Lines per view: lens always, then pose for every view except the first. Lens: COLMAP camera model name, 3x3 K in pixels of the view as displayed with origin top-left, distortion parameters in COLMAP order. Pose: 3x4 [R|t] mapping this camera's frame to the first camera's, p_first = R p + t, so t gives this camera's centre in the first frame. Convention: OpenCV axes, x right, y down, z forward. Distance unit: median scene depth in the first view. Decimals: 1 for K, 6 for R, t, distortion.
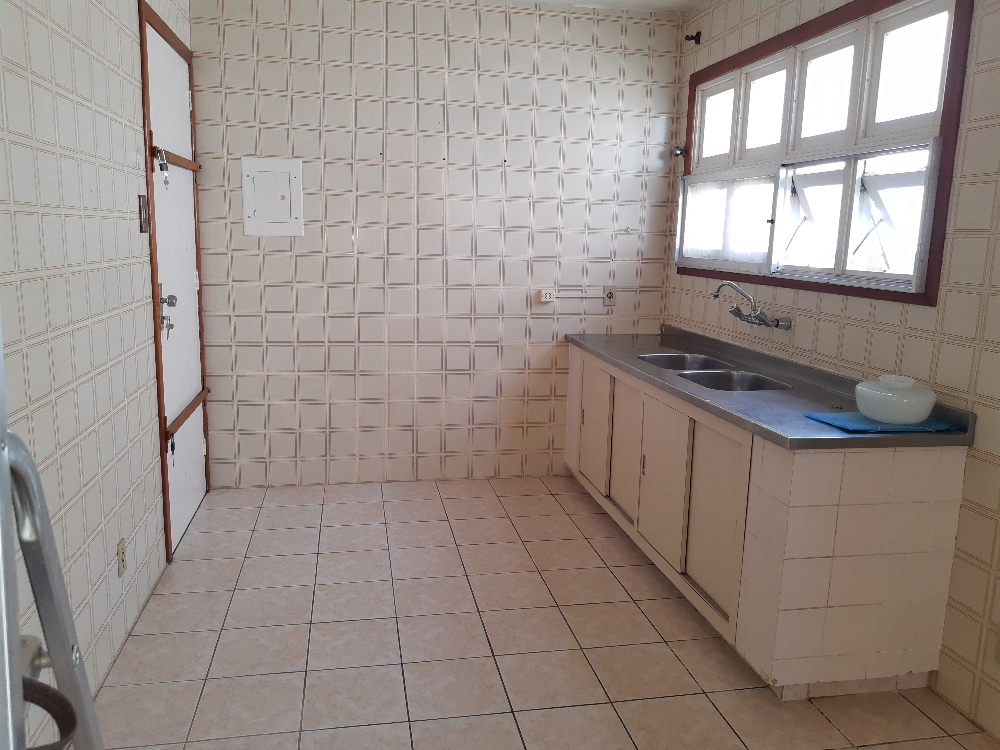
lens RADIAL K [[758.3, 0, 483.8], [0, 758.3, 378.9], [0, 0, 1]] dist [0.019831, -0.045077]
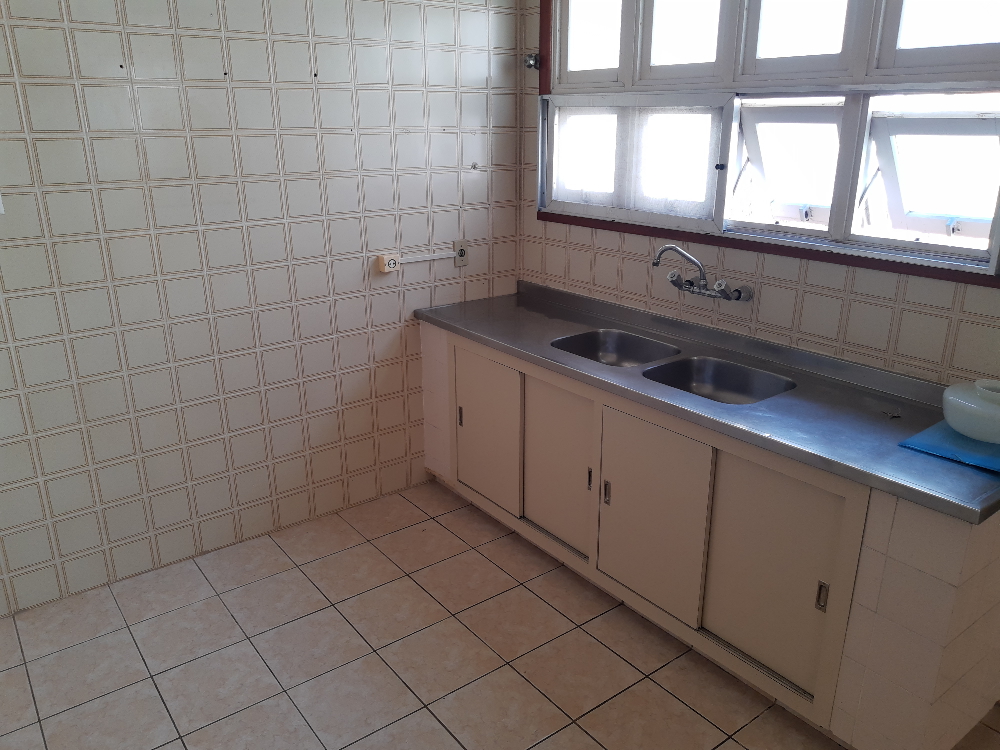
lens RADIAL K [[758.3, 0, 510.6], [0, 758.3, 389.0], [0, 0, 1]] dist [0.019831, -0.045077]
pose [[0.887632, -0.172364, 0.427084, -0.200744], [0.105835, 0.978849, 0.175084, -0.144127], [-0.448229, -0.110209, 0.887099, 0.372370]]
